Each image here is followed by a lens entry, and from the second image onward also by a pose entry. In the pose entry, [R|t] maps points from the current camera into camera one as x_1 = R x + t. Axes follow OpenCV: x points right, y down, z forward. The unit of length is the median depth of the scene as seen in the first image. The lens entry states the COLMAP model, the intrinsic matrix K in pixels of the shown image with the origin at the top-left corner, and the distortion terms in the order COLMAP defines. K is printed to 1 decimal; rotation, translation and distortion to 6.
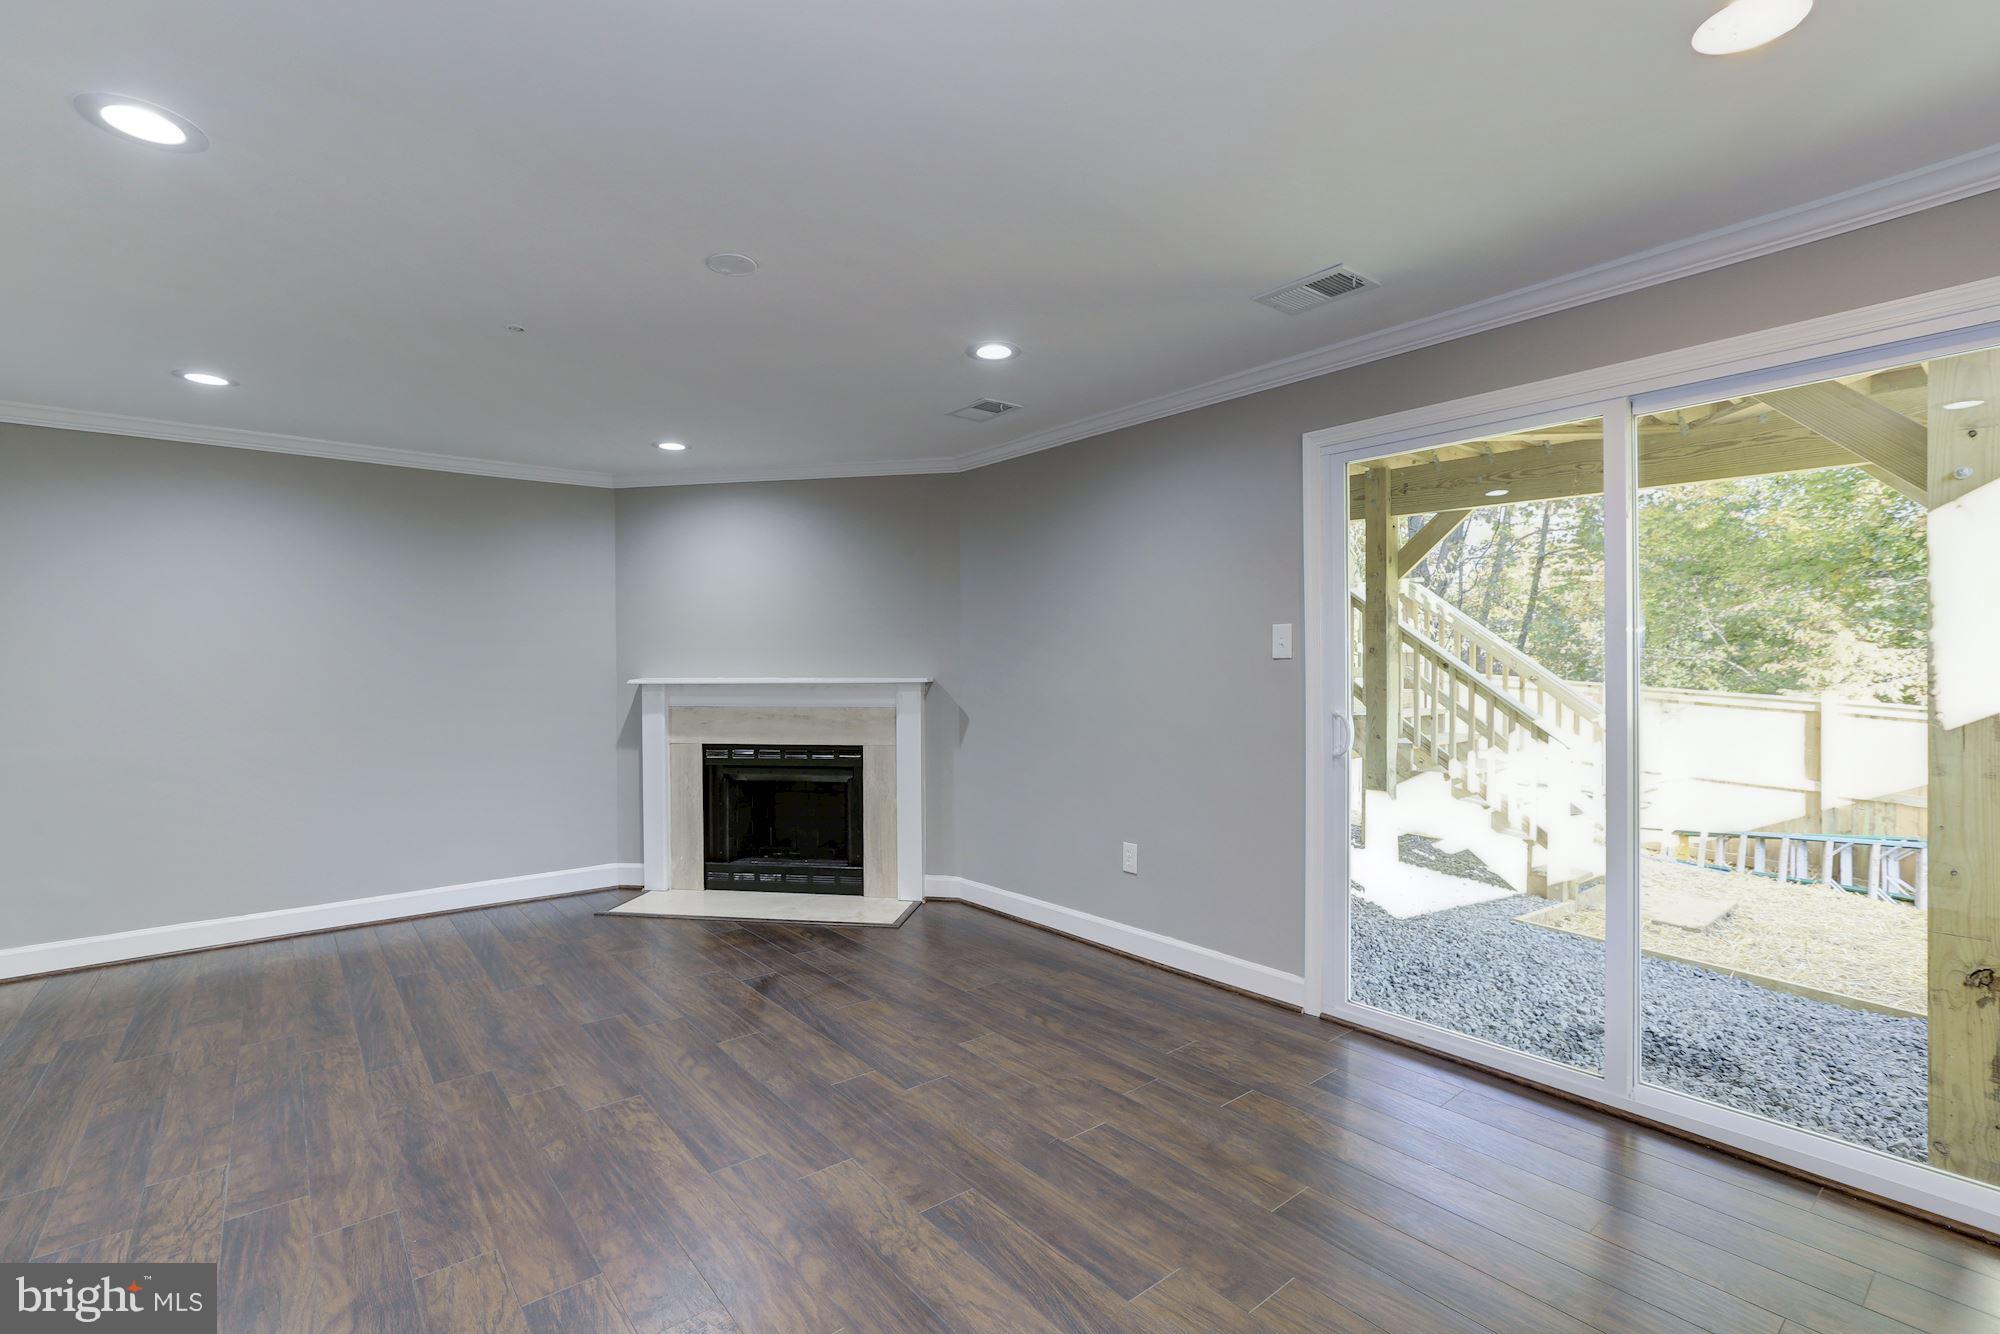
lens RADIAL K [[927.9, 0, 1031.6], [0, 927.9, 663.8], [0, 0, 1]] dist [0.000911, 0.000732]
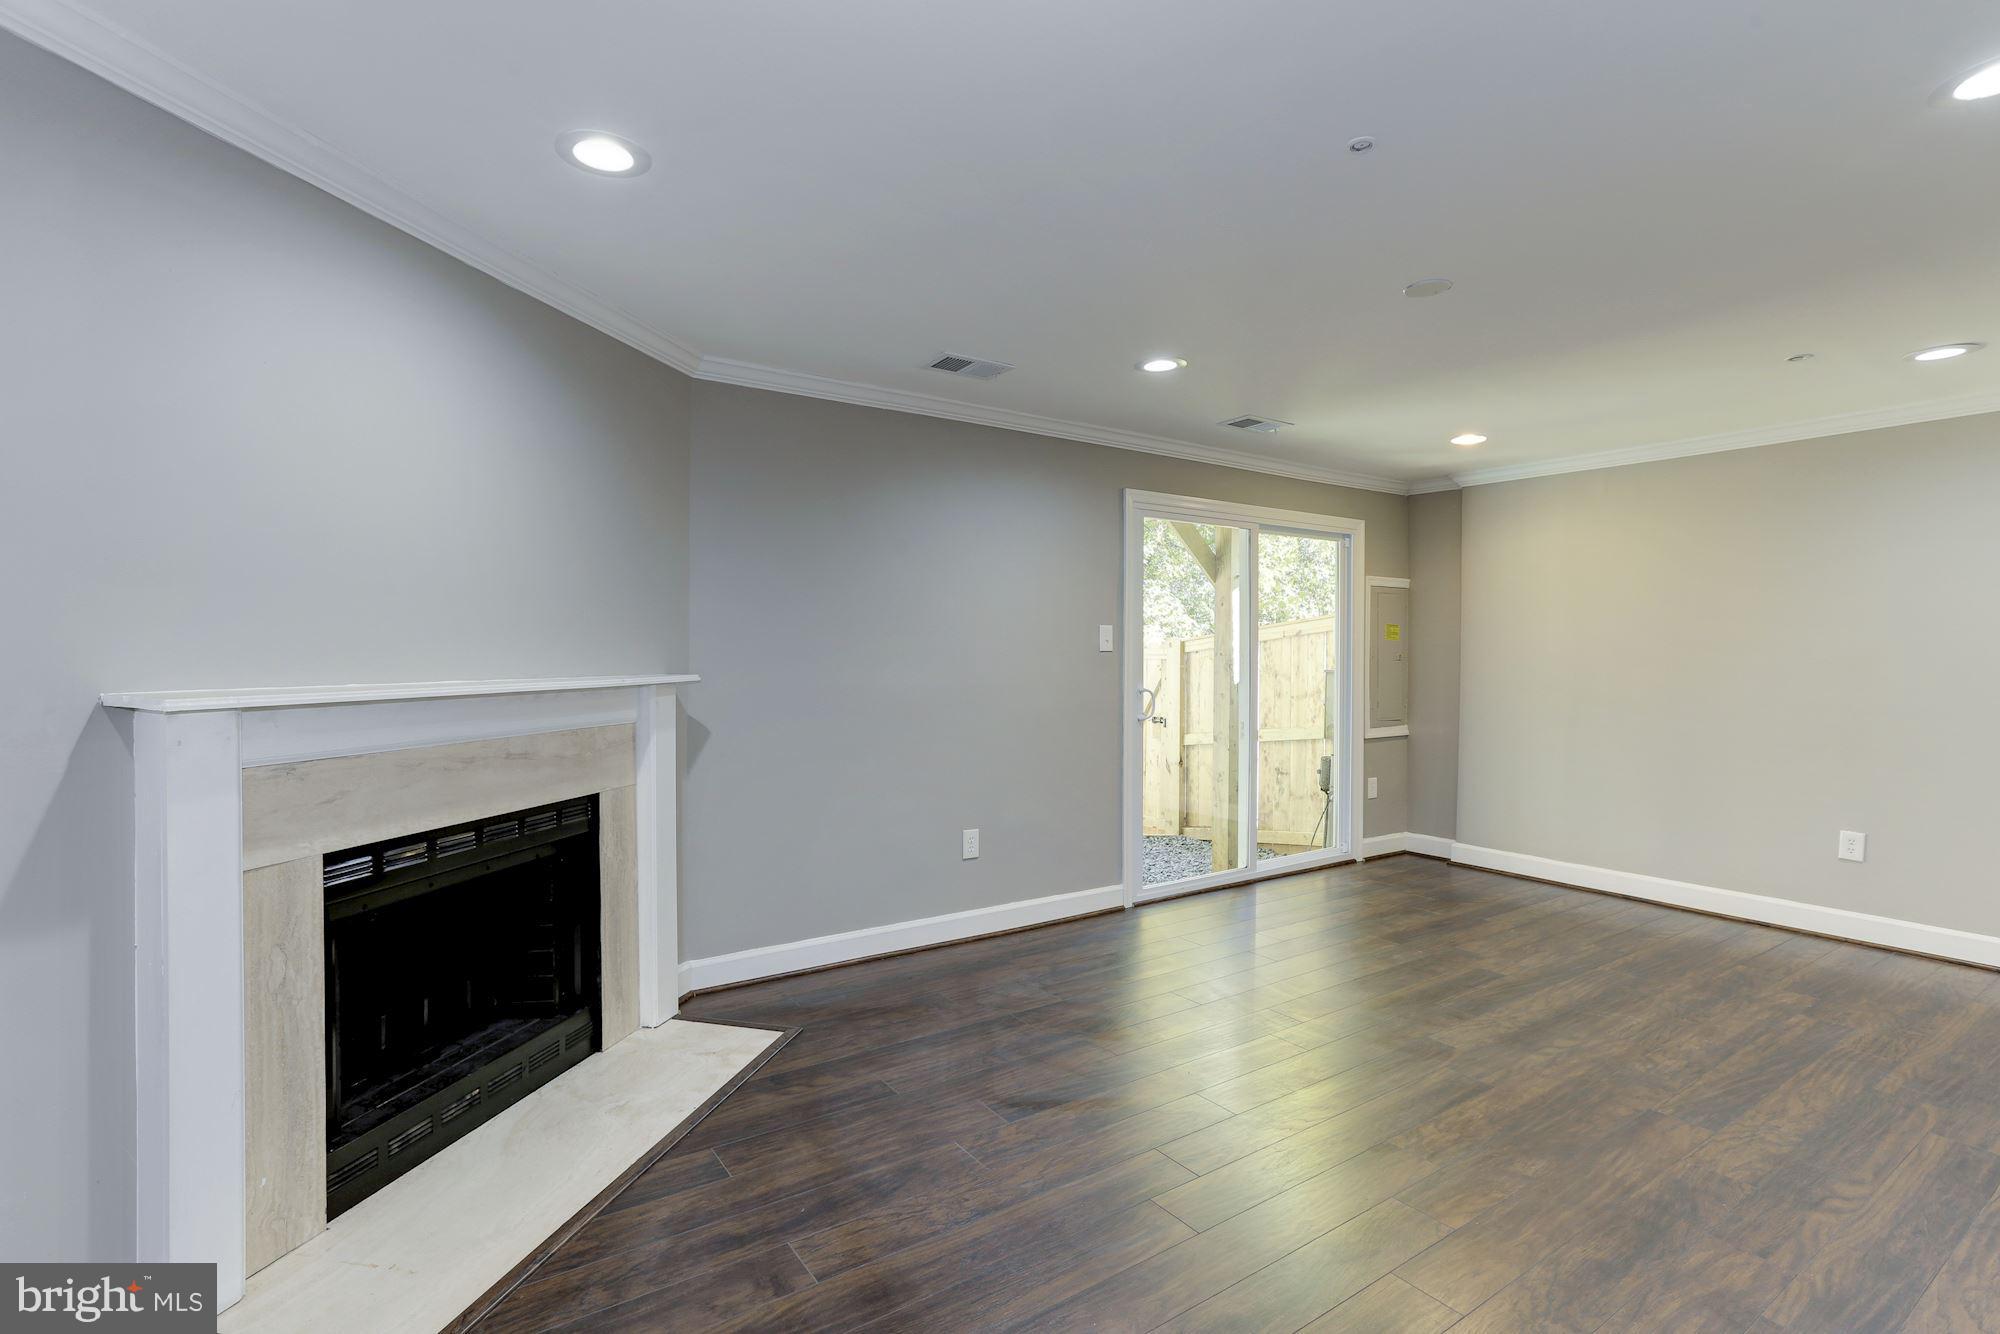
lens RADIAL K [[927.9, 0, 954.2], [0, 927.9, 658.8], [0, 0, 1]] dist [0.000911, 0.000732]
pose [[0.100343, 0.005817, 0.994936, -0.946724], [-0.009705, 0.999941, -0.004868, 0.005641], [-0.994906, -0.009167, 0.100393, 0.927116]]
